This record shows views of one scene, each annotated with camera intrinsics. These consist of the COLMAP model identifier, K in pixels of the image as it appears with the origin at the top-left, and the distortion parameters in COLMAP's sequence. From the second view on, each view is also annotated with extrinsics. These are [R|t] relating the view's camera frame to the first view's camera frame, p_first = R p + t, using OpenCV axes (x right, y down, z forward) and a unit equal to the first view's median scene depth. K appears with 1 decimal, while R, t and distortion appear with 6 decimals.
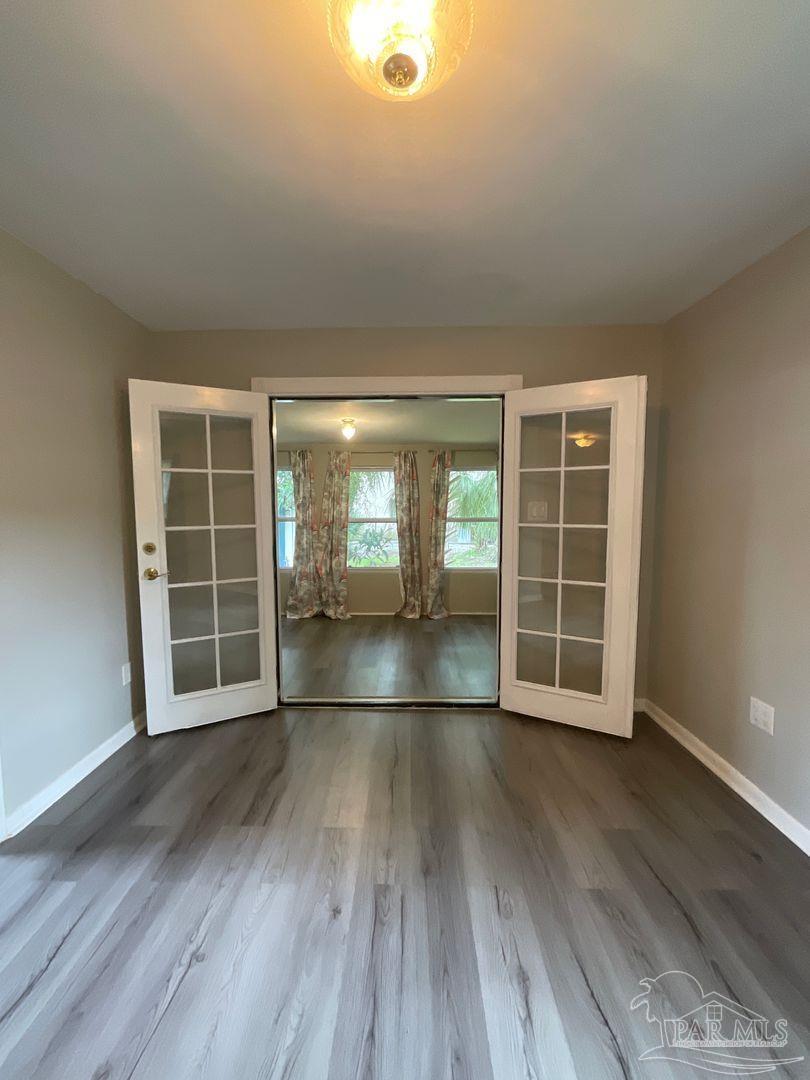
lens RADIAL K [[445.9, 0, 405.4], [0, 445.9, 537.5], [0, 0, 1]] dist [0.000818, 0.000255]
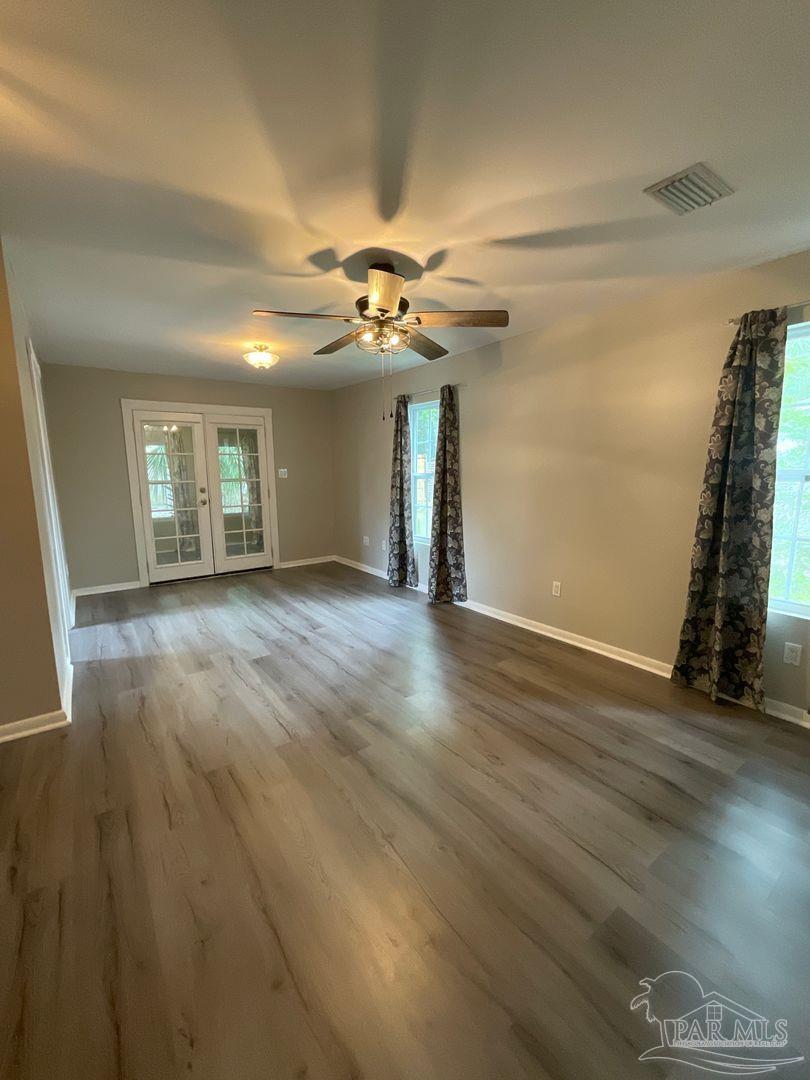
lens RADIAL K [[445.9, 0, 404.8], [0, 445.9, 538.4], [0, 0, 1]] dist [0.000818, 0.000255]
pose [[0.805611, -0.090001, 0.585569, -0.889260], [0.043406, 0.994704, 0.093167, 0.125459], [-0.590853, -0.049639, 0.805251, -1.854579]]
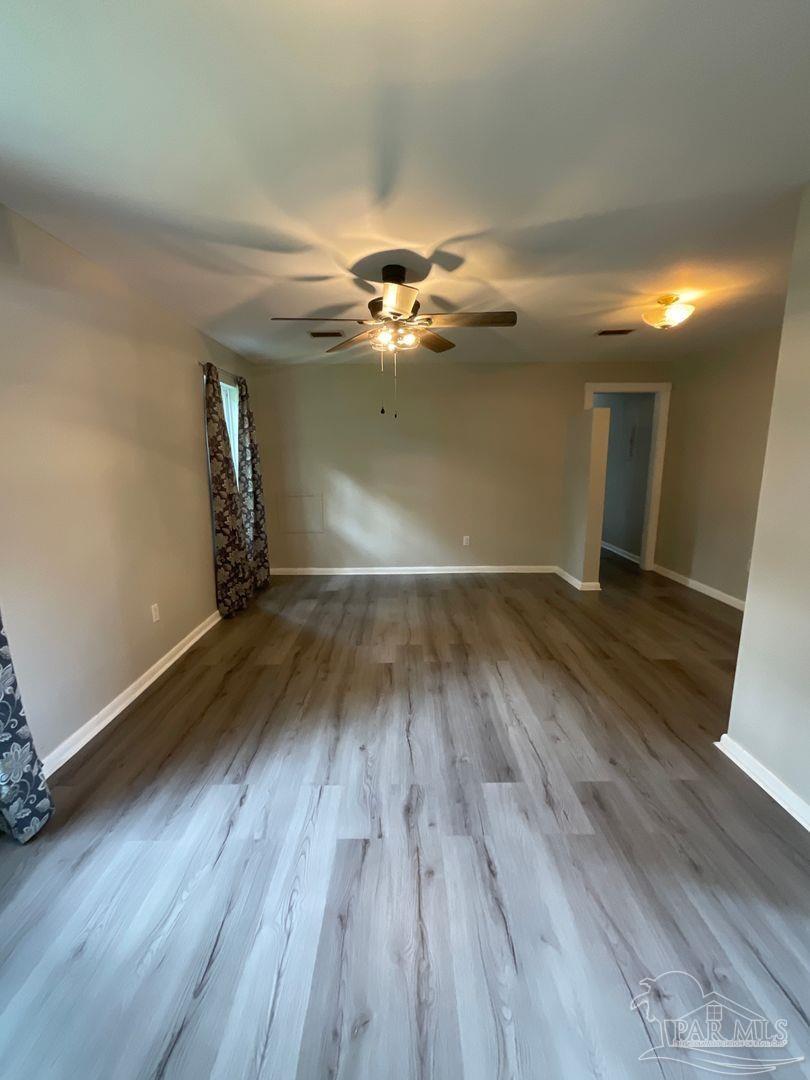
lens RADIAL K [[445.9, 0, 405.9], [0, 445.9, 537.7], [0, 0, 1]] dist [0.000818, 0.000255]
pose [[-0.999829, 0.010584, -0.015156, 0.009889], [0.006456, 0.968168, 0.250216, -0.132142], [0.017322, 0.250076, -0.968071, 1.206438]]
